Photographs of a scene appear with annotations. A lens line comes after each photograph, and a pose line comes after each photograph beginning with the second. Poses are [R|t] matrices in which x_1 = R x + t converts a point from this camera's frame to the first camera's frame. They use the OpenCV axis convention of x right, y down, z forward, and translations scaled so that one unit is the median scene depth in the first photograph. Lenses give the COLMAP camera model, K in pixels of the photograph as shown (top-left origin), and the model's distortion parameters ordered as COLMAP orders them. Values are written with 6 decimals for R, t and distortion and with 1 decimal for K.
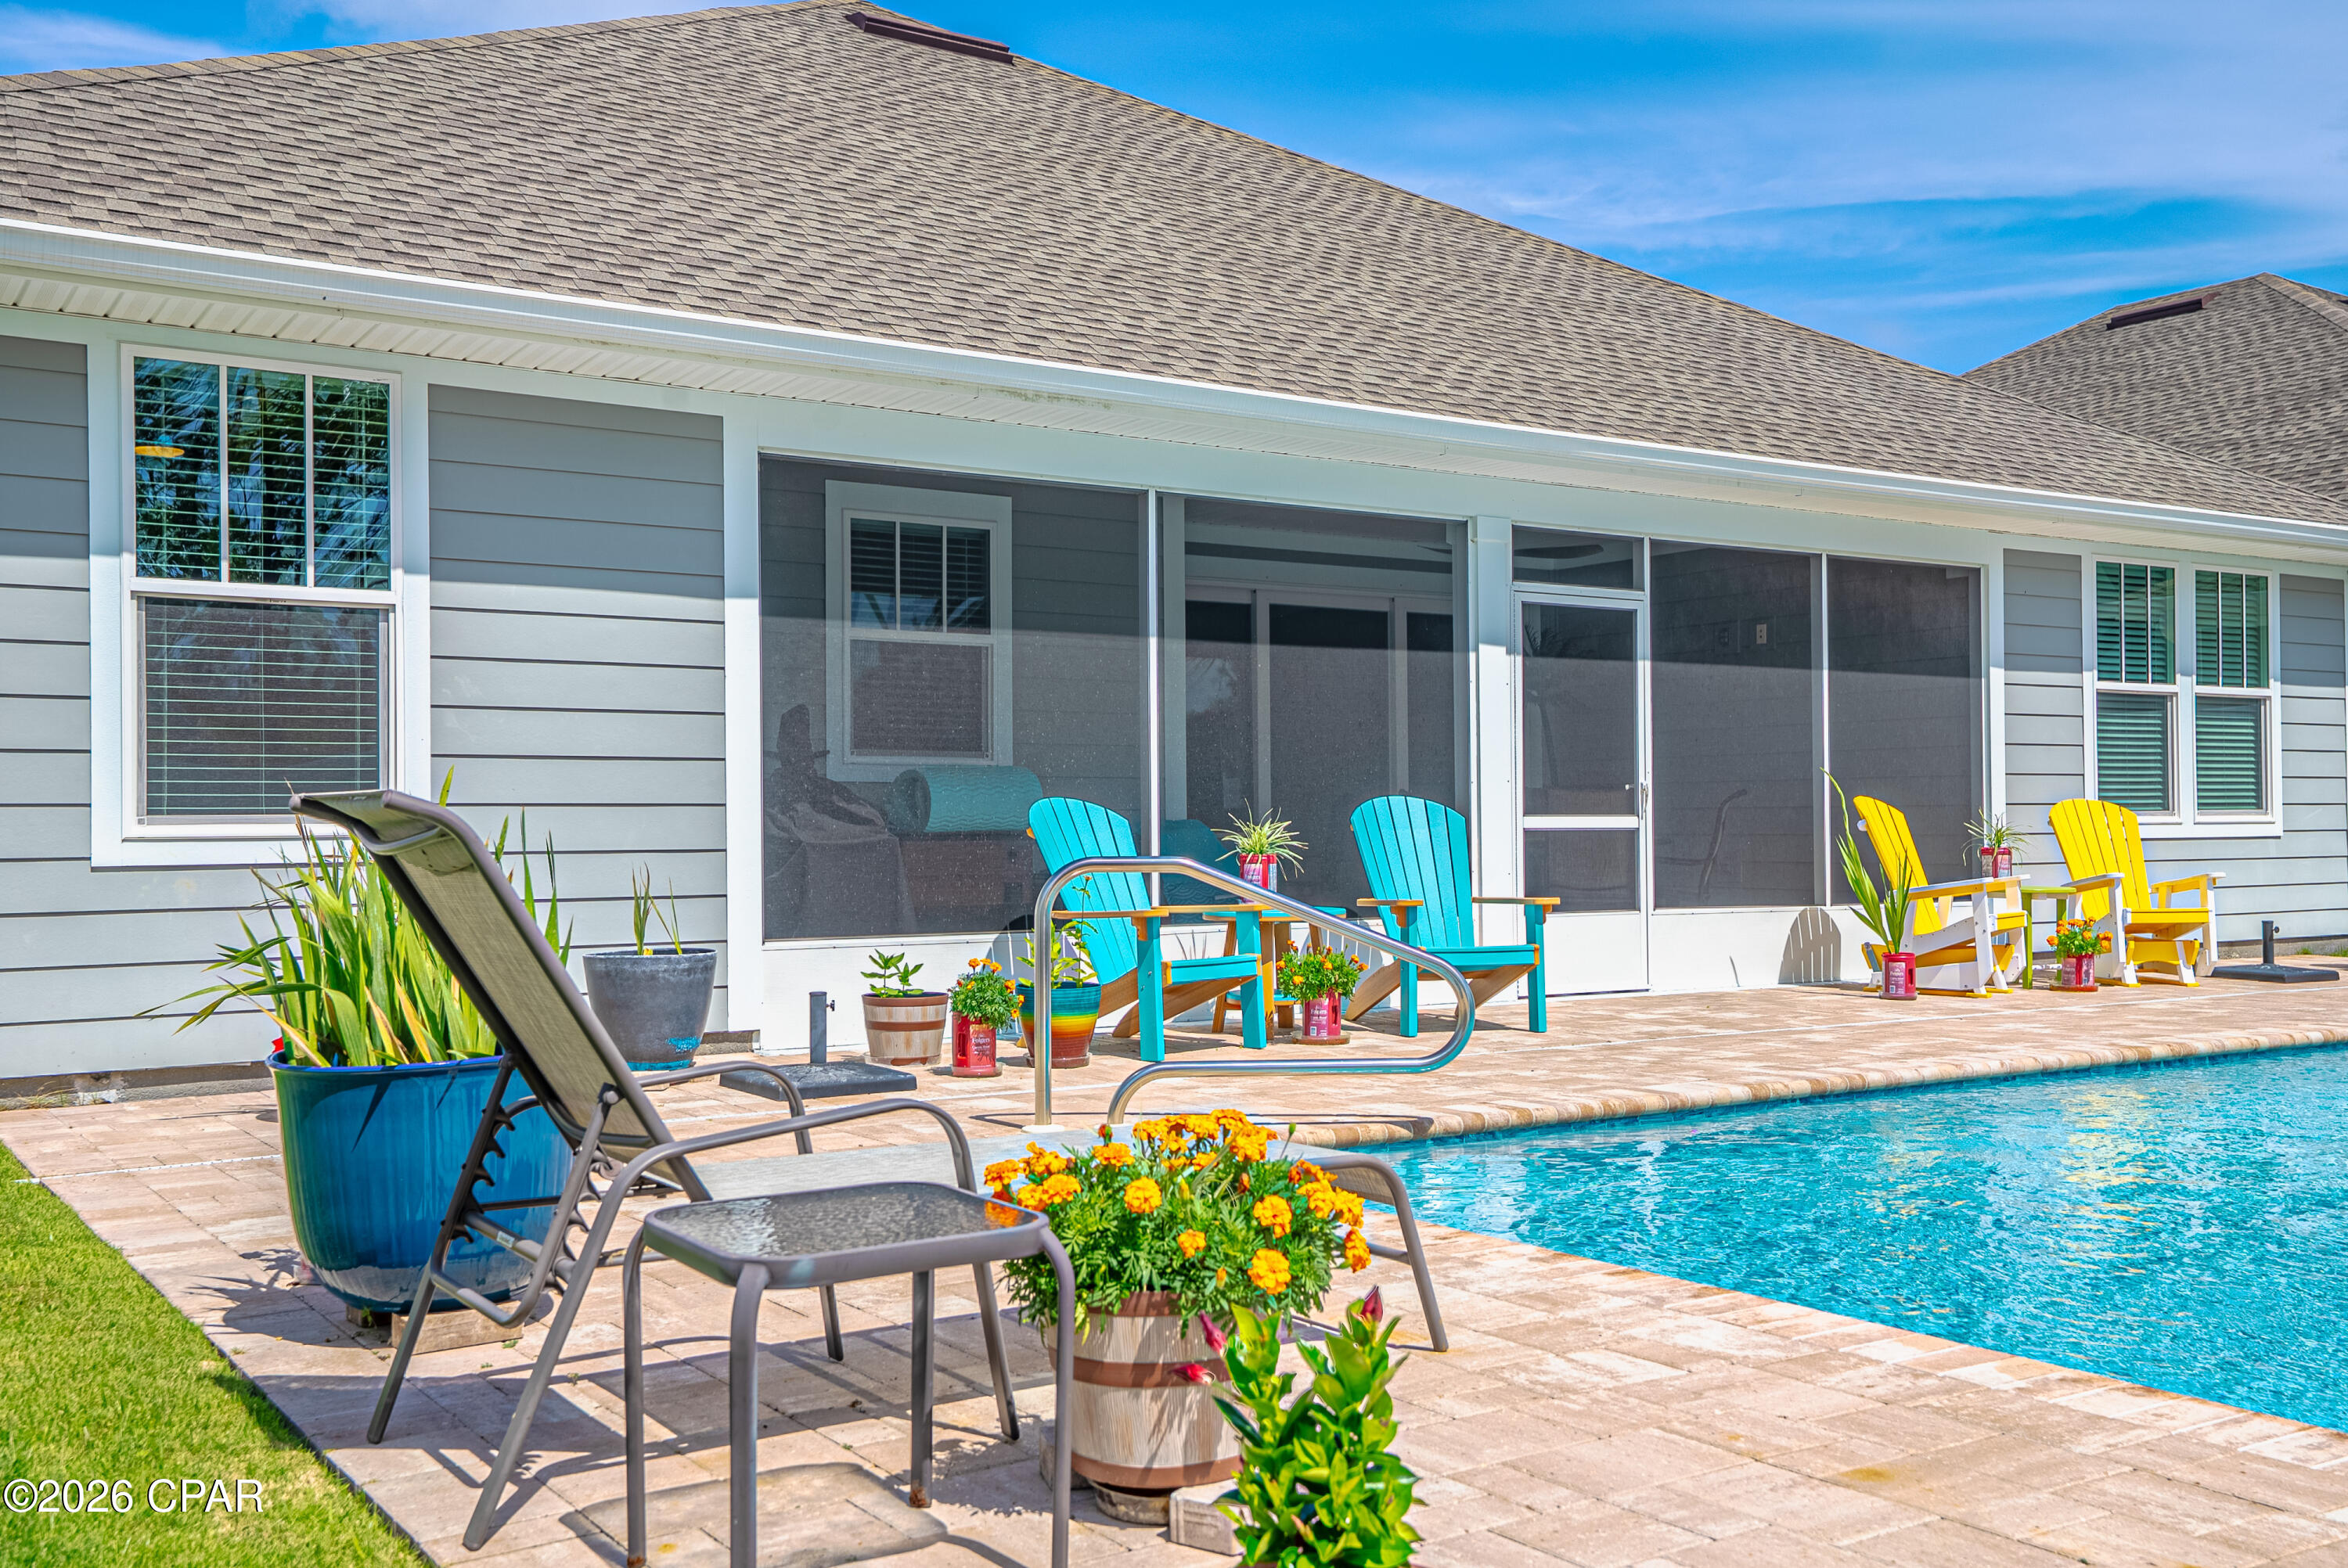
lens RADIAL K [[2190.2, 0, 1174.0], [0, 2190.2, 784.0], [0, 0, 1]] dist [0.056087, 0.014576]
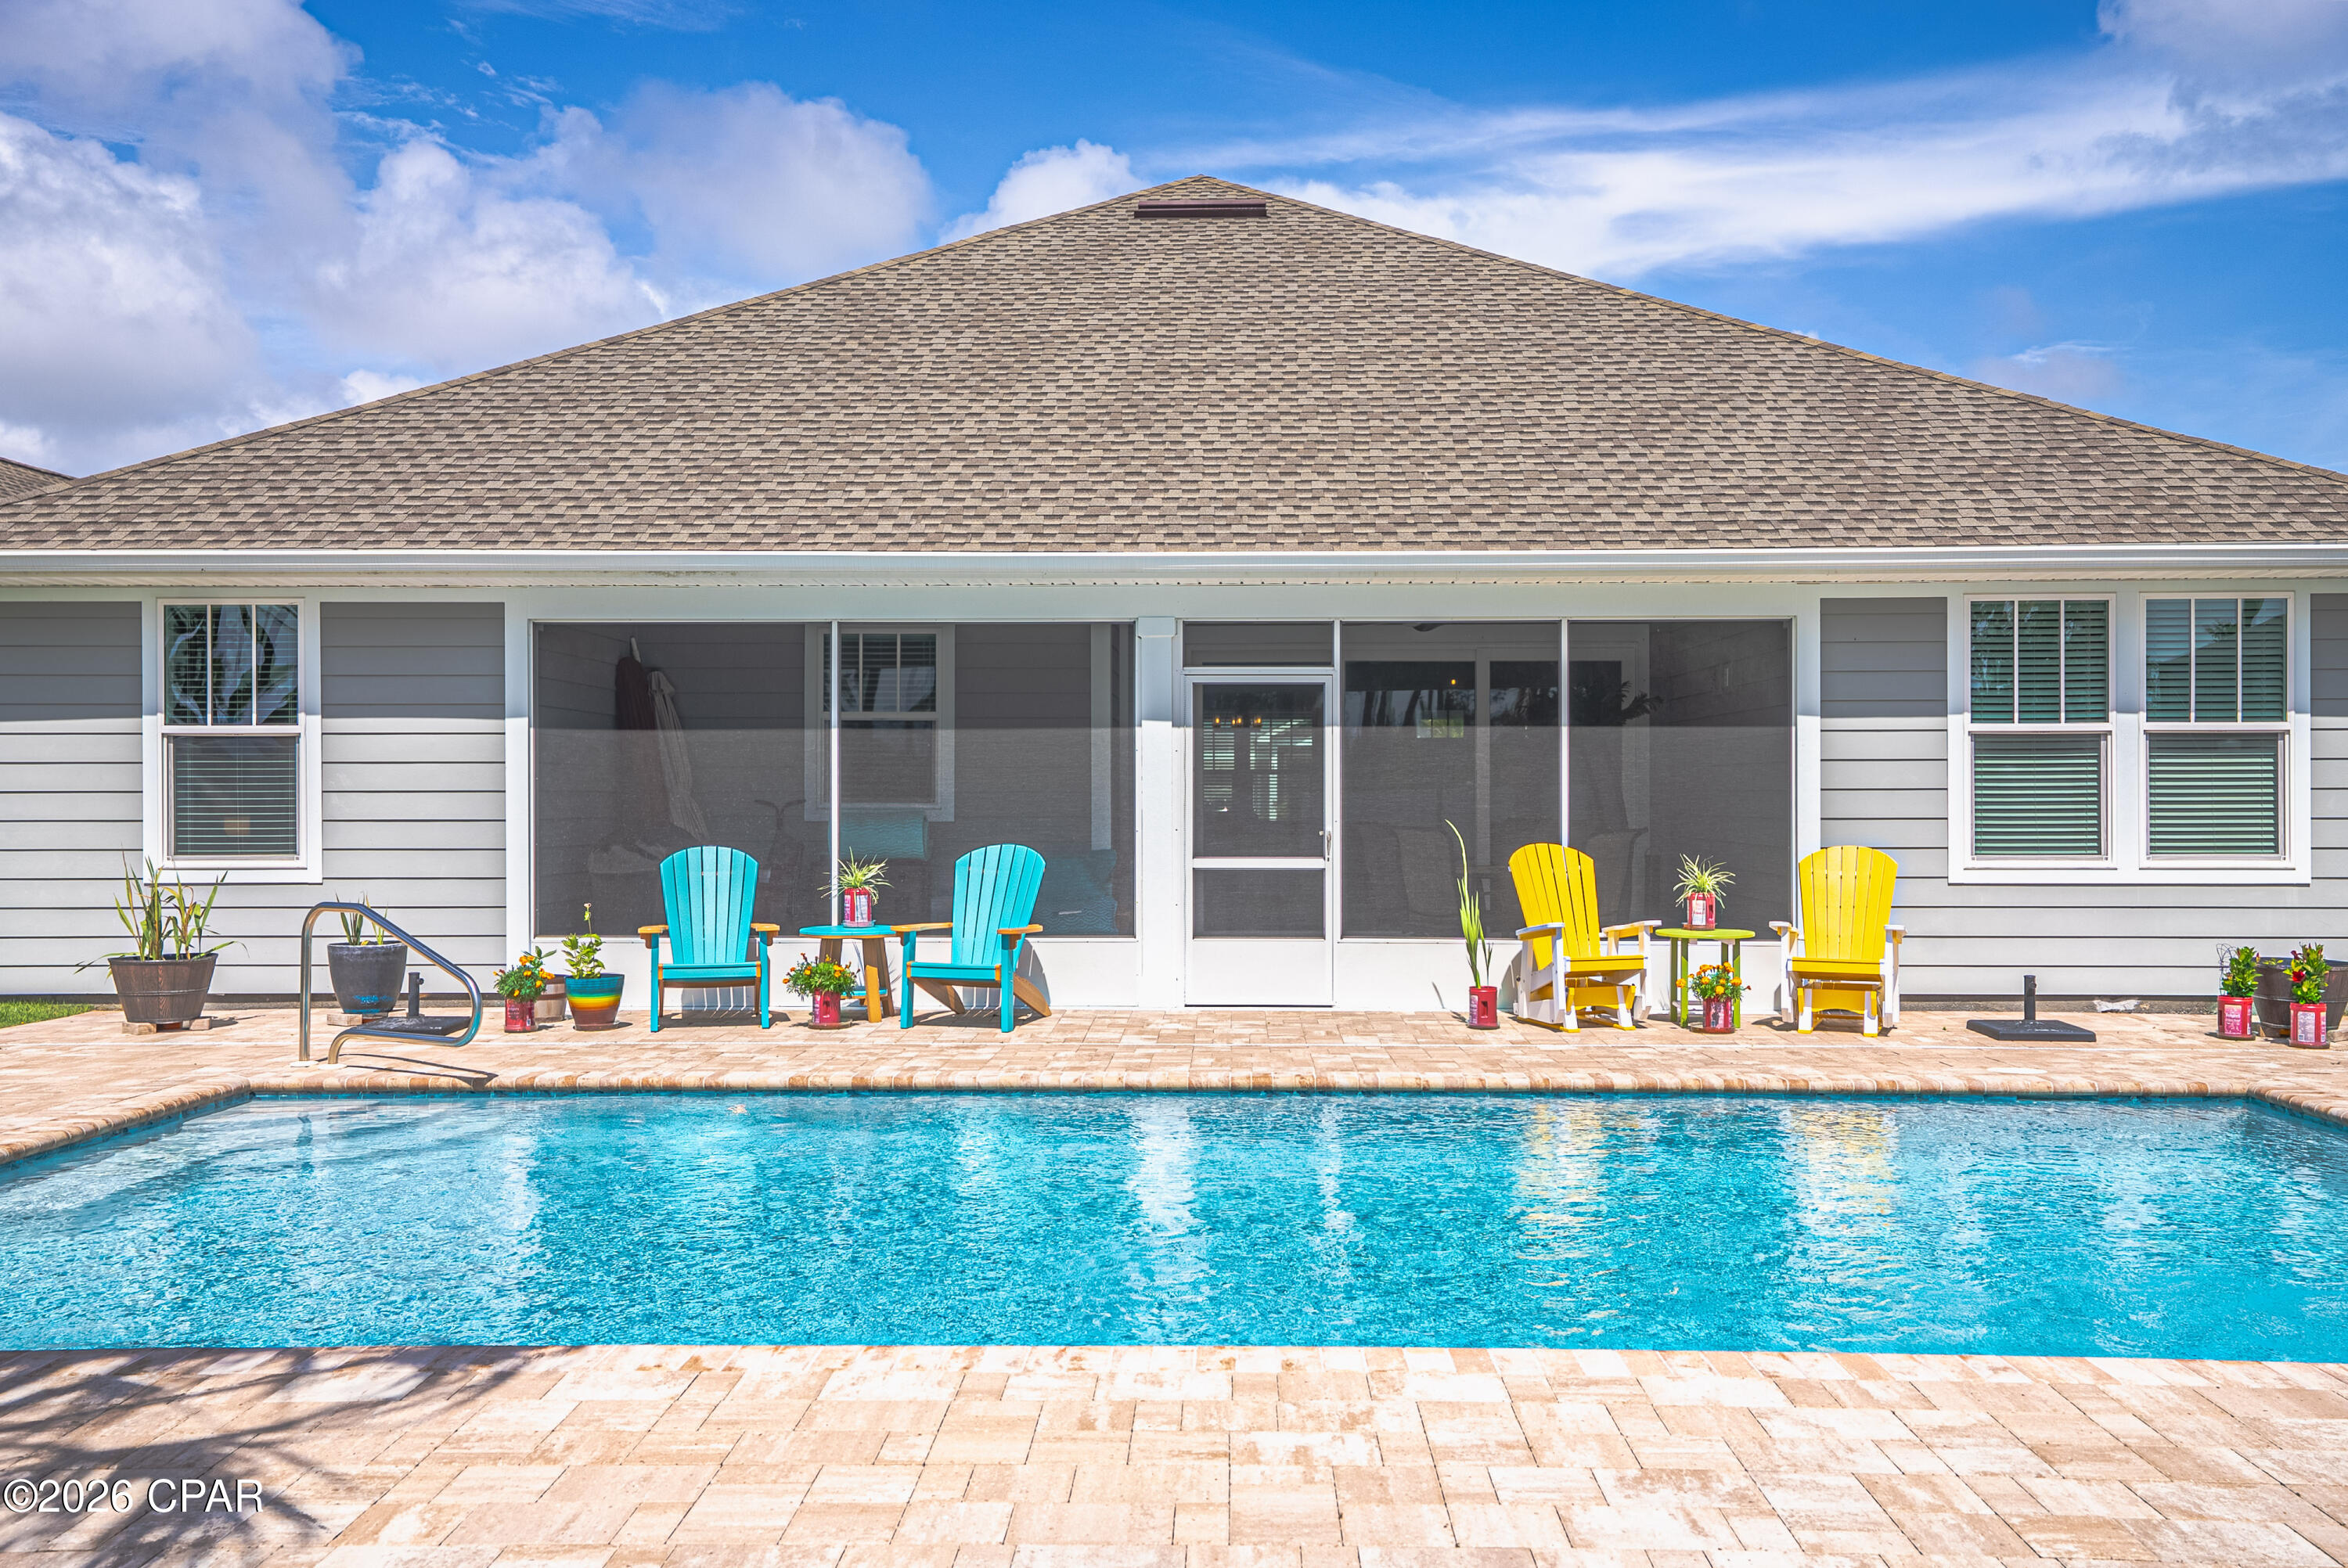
lens RADIAL K [[2033.1, 0, 1202.1], [0, 2033.1, 781.4], [0, 0, 1]] dist [0.018877, 0.008615]
pose [[0.820303, 0.002699, -0.571923, 0.817394], [0.006149, 0.999889, 0.013538, -0.043883], [0.571897, -0.014622, 0.820195, 0.068442]]
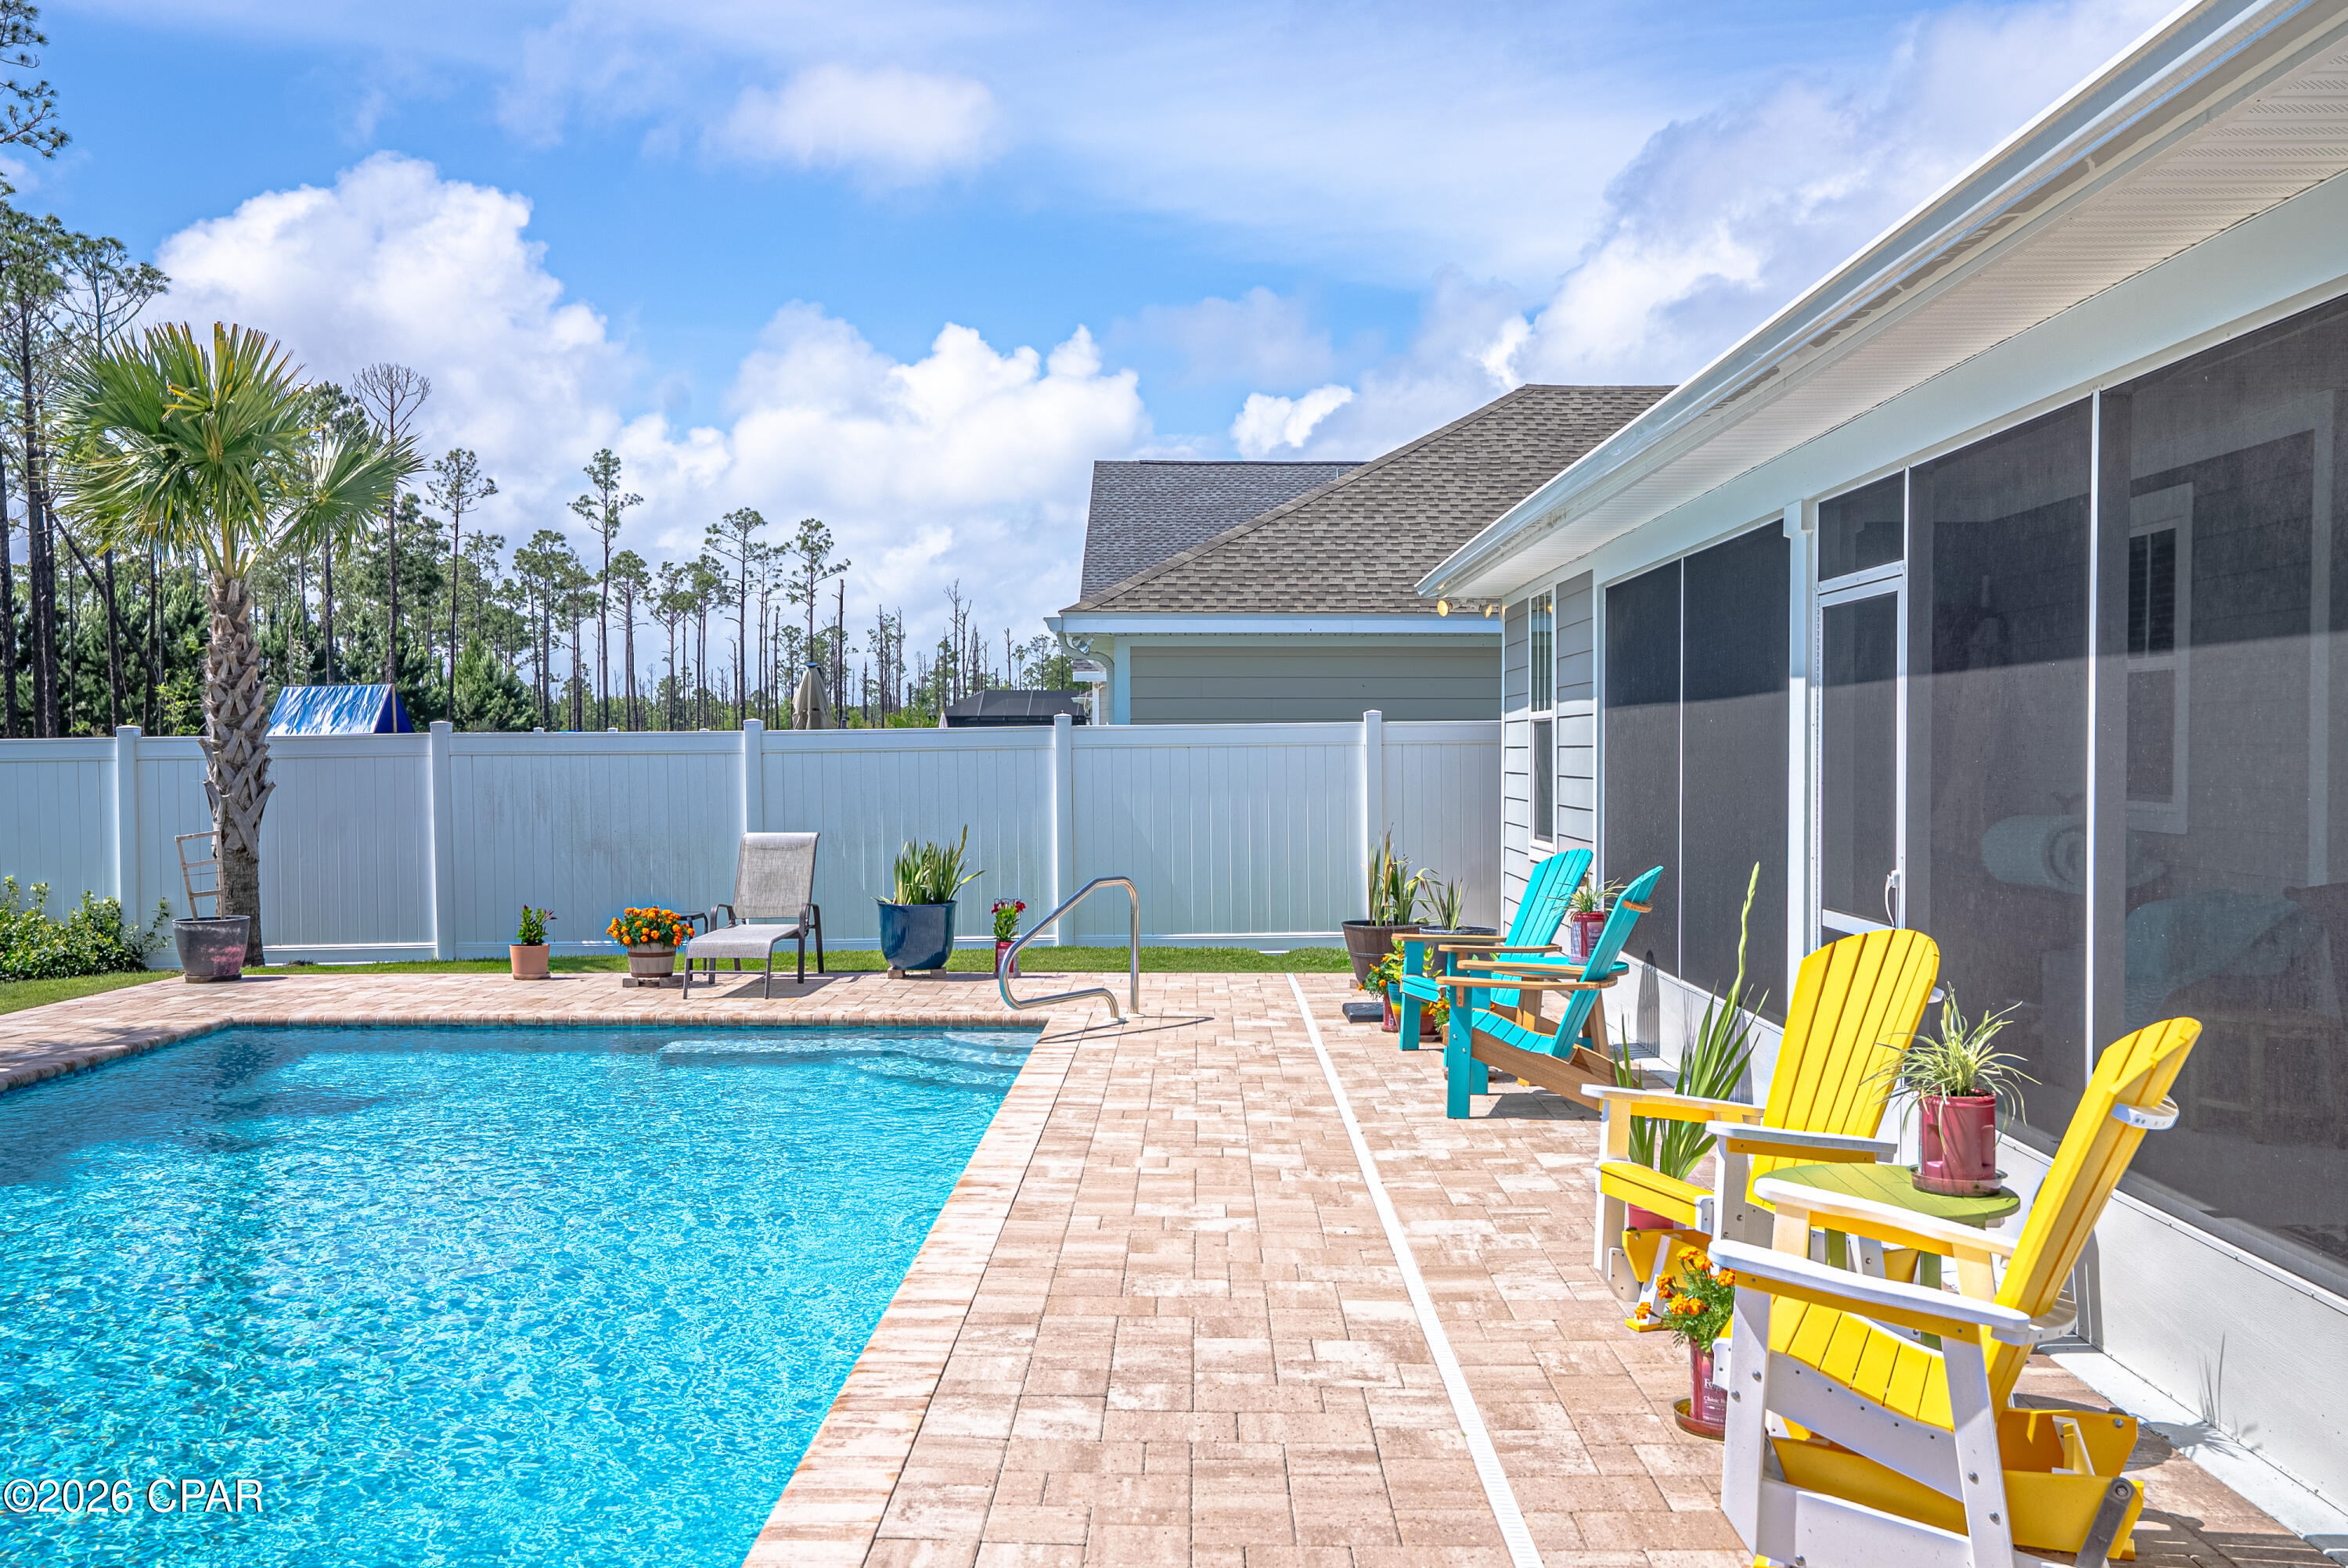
lens RADIAL K [[2190.2, 0, 1174.0], [0, 2190.2, 784.0], [0, 0, 1]] dist [0.056087, 0.014576]
pose [[-0.562777, 0.017658, -0.826420, 0.864596], [0.020768, 0.999758, 0.007219, -0.036651], [0.826348, -0.013100, -0.563008, 1.230983]]
